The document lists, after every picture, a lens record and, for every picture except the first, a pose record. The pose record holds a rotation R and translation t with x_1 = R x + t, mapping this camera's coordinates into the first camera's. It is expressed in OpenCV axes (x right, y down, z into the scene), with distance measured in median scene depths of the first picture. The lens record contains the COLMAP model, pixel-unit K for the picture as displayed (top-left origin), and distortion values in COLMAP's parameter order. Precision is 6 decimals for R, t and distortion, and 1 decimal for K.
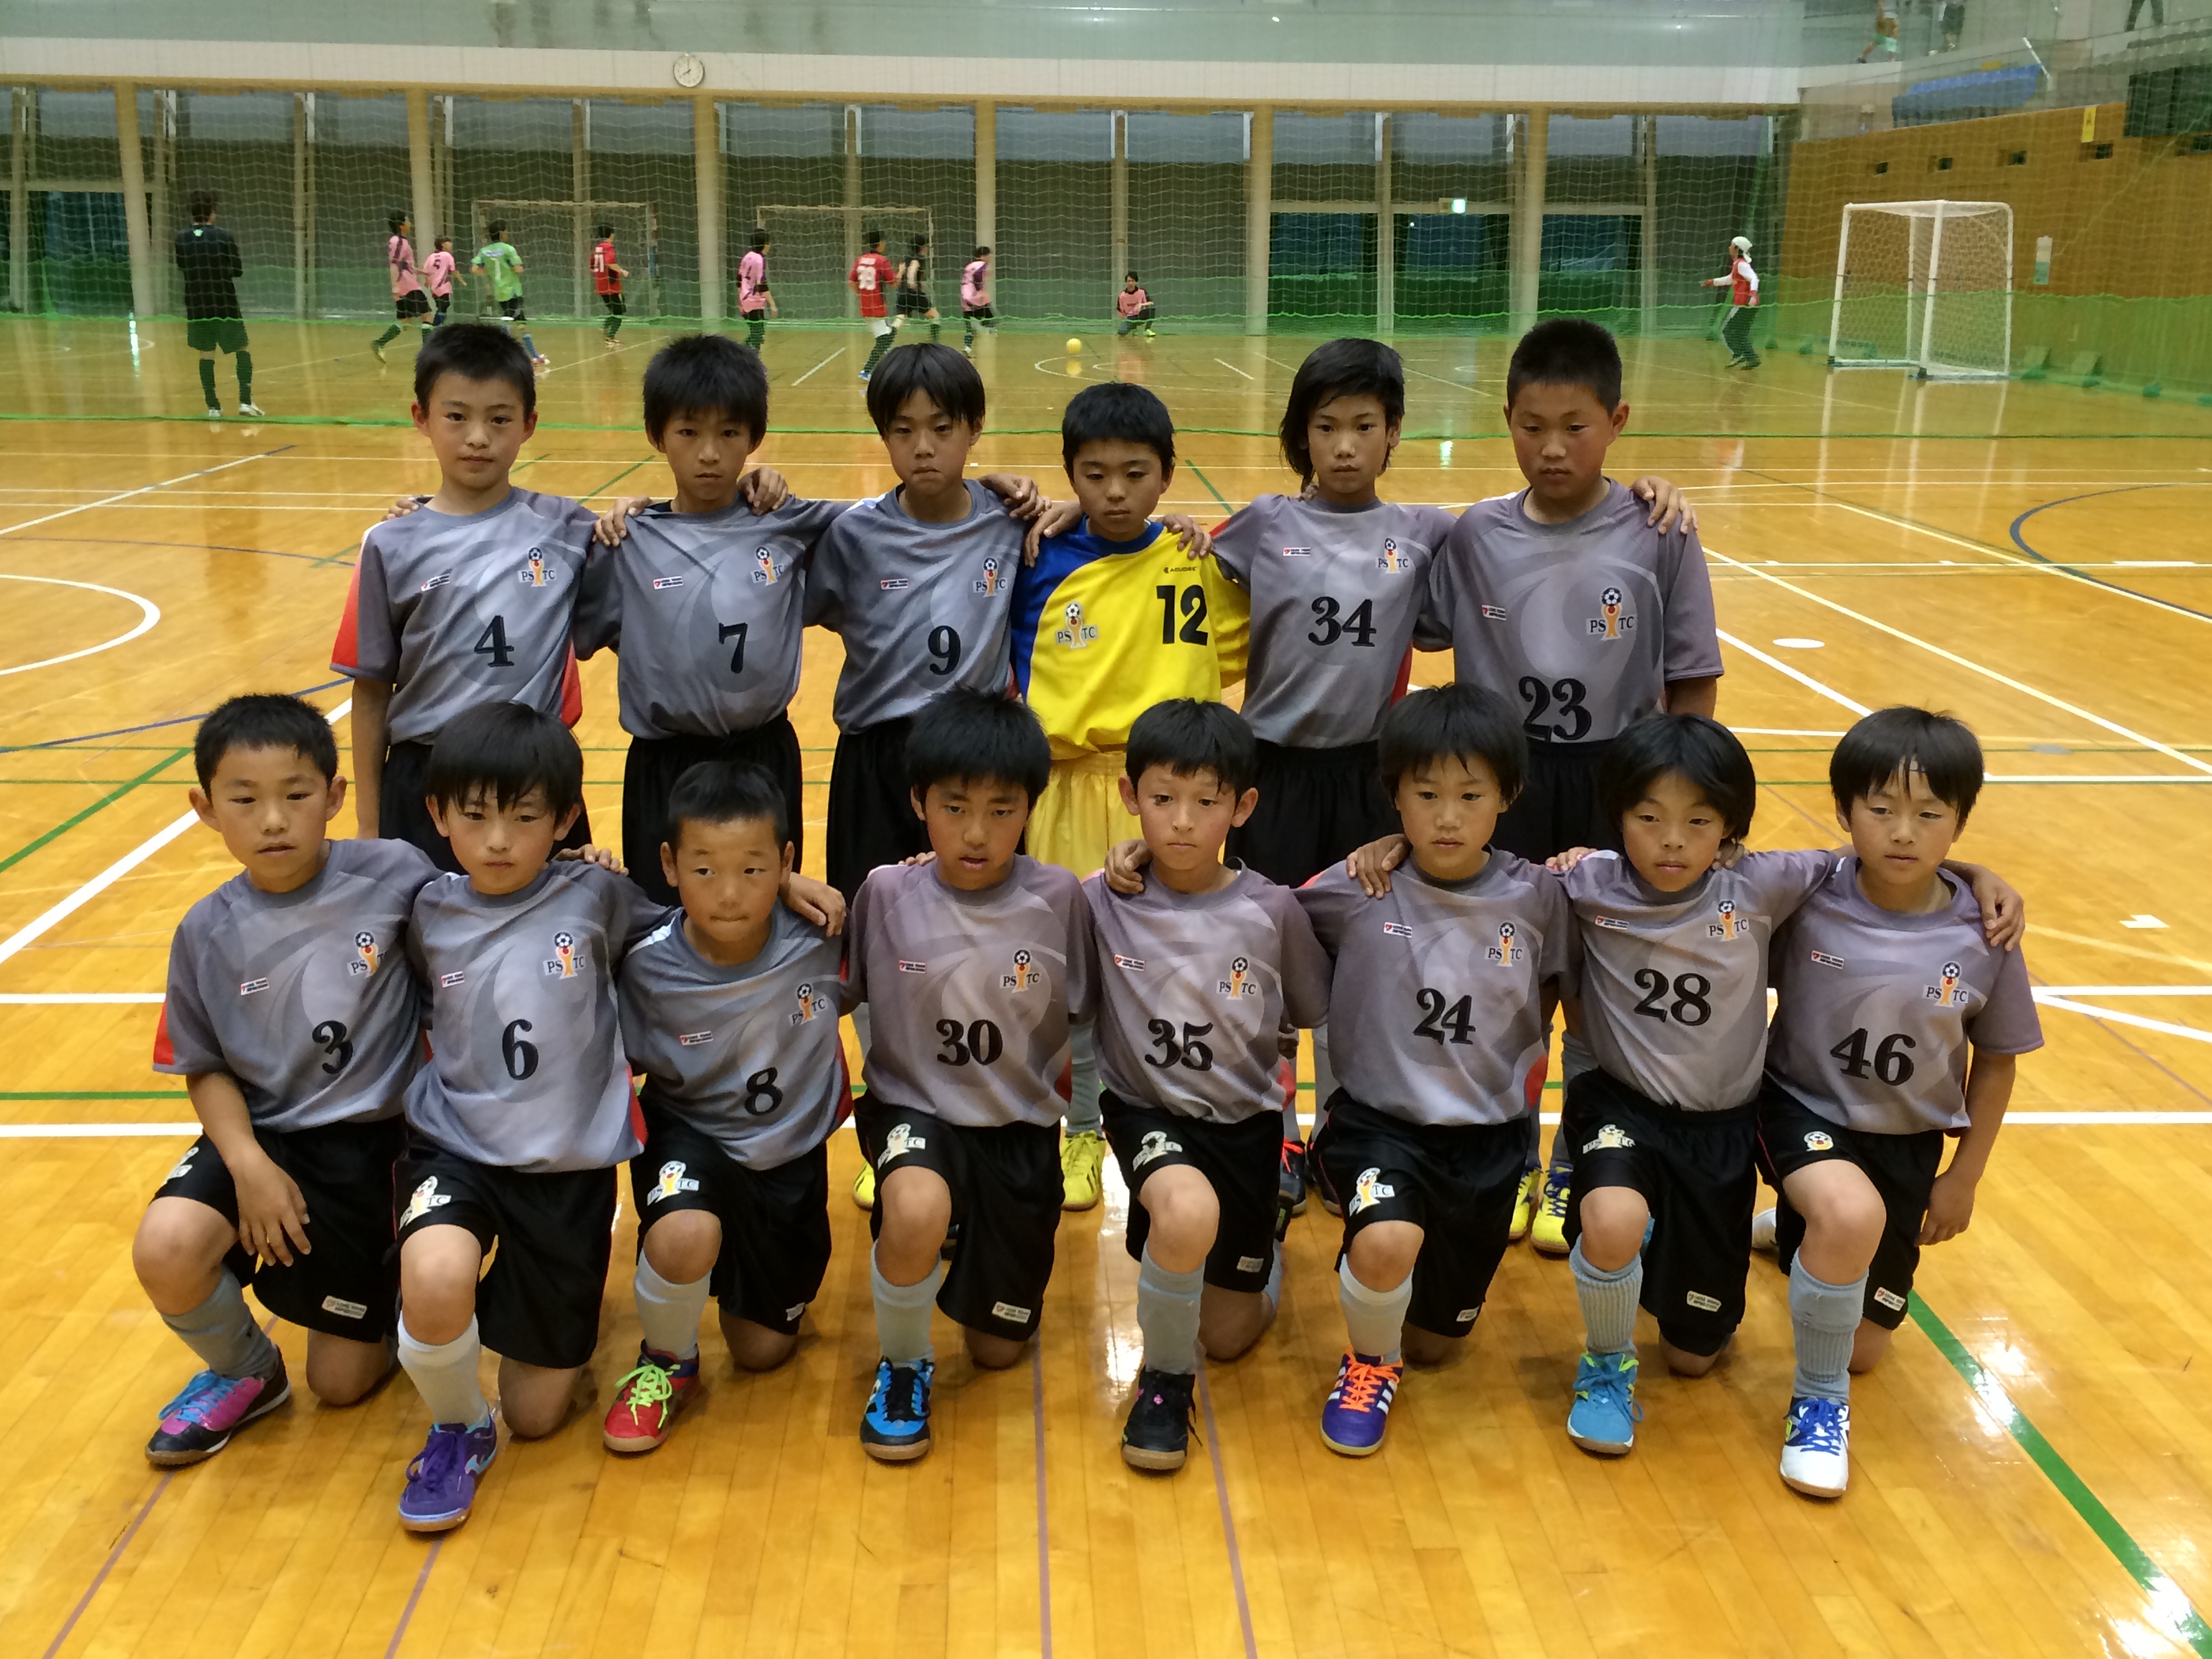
lens RADIAL K [[2358.3, 0, 1110.8], [0, 2358.3, 829.3], [0, 0, 1]] dist [0.060449, 0.000000]
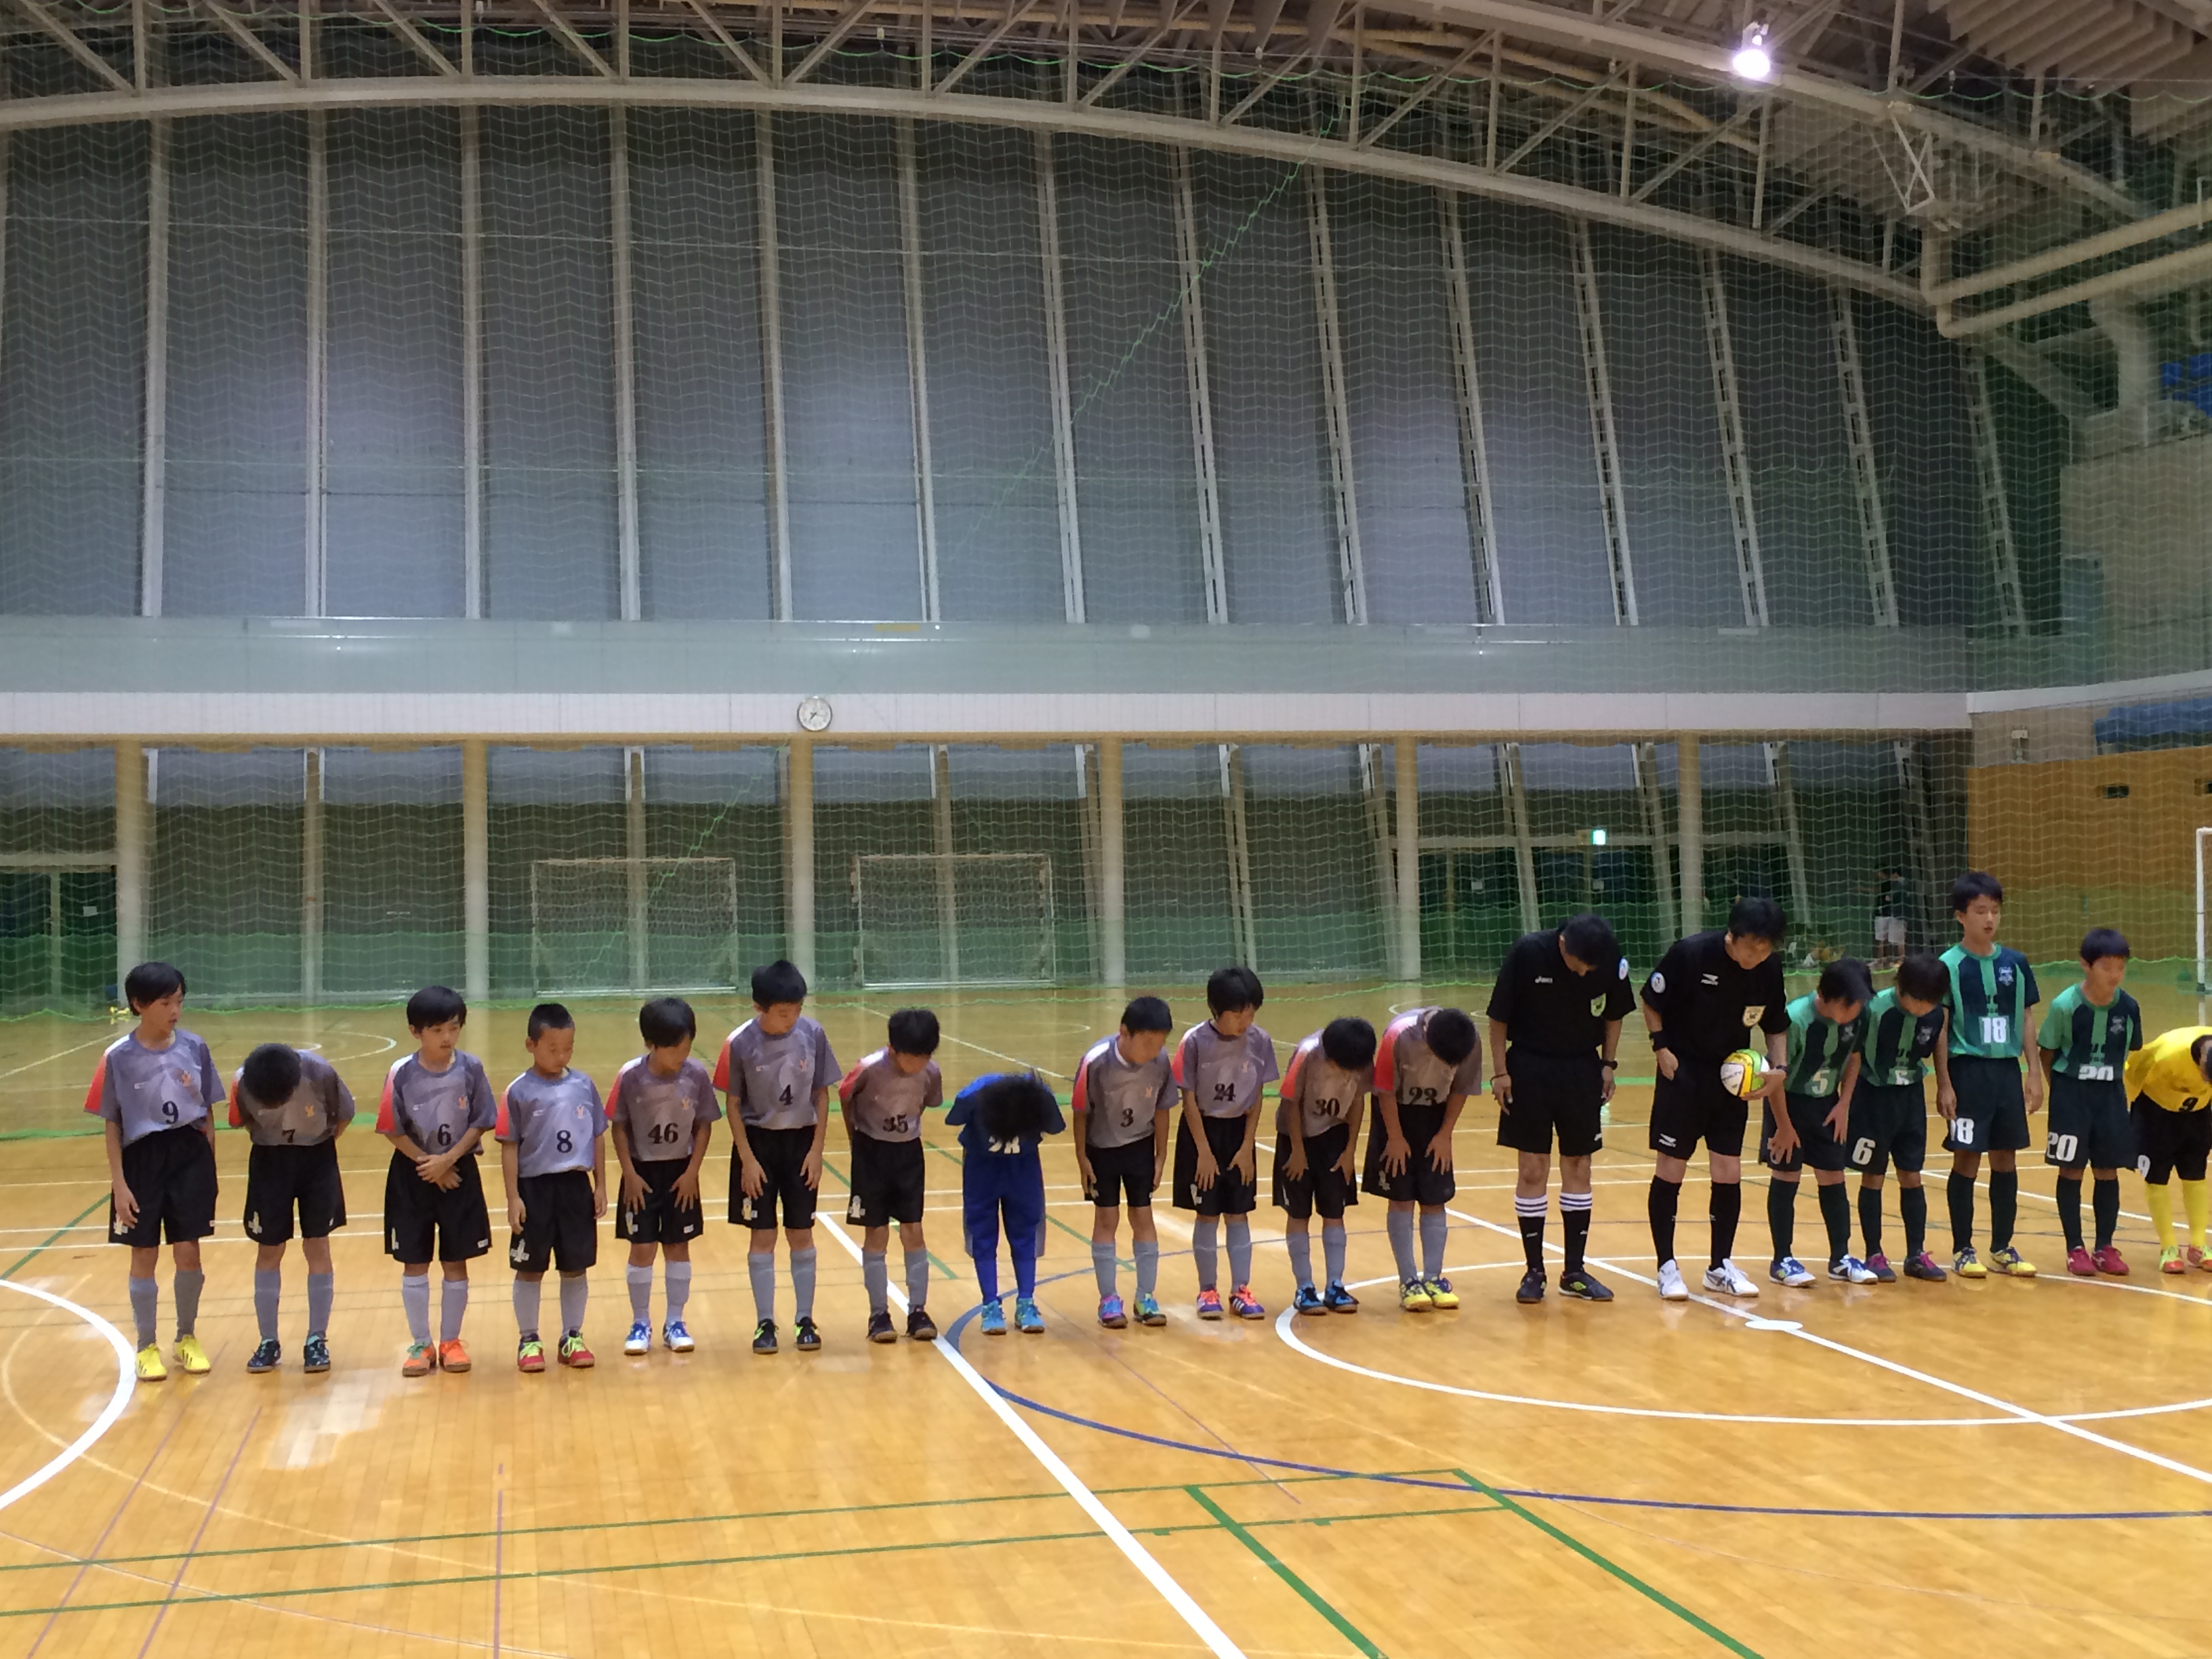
lens RADIAL K [[2828.8, 0, 1109.5], [0, 2828.8, 825.4], [0, 0, 1]] dist [0.040738, 0.000000]
pose [[0.974214, -0.022865, 0.224466, -0.286016], [0.080930, 0.964063, -0.253045, -0.000910], [-0.210614, 0.264686, 0.941054, -0.010163]]
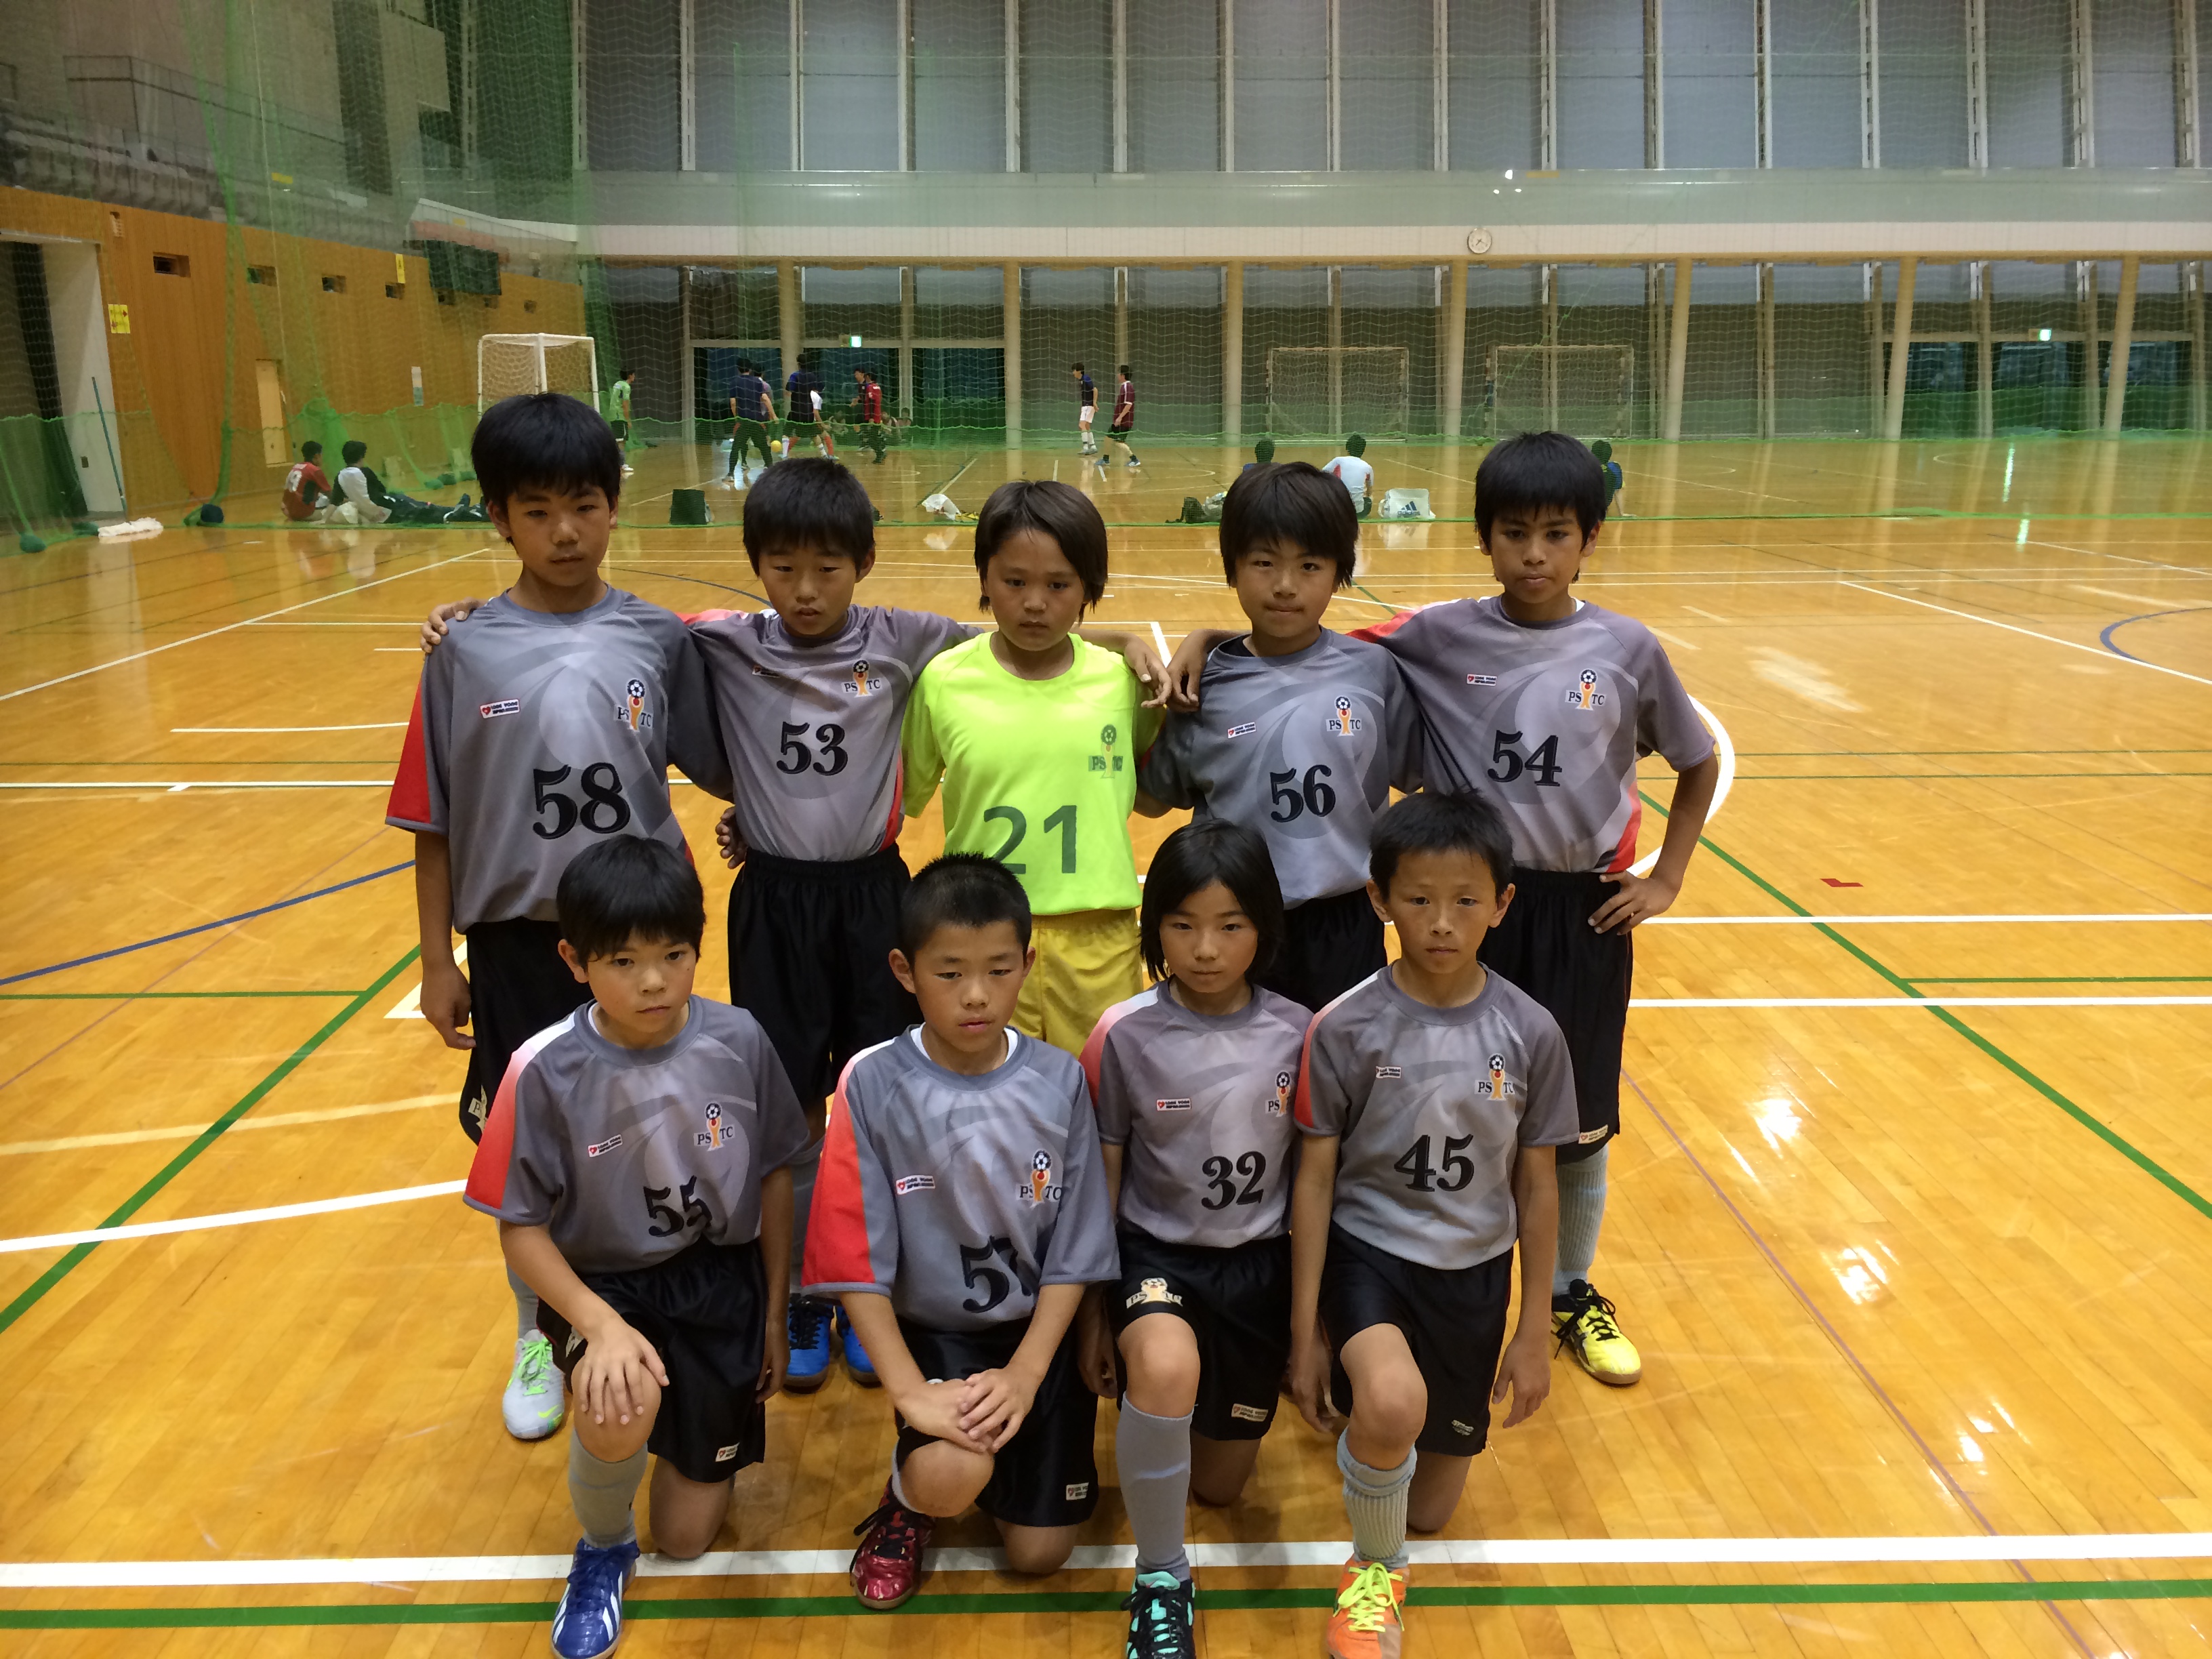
lens RADIAL K [[1935.5, 0, 1089.9], [0, 1935.5, 819.5], [0, 0, 1]] dist [0.055099, -0.029971]
pose [[0.998831, -0.024595, 0.041619, -0.400648], [0.025311, 0.999539, -0.016770, -0.001935], [-0.041187, 0.017803, 0.998993, -0.010779]]
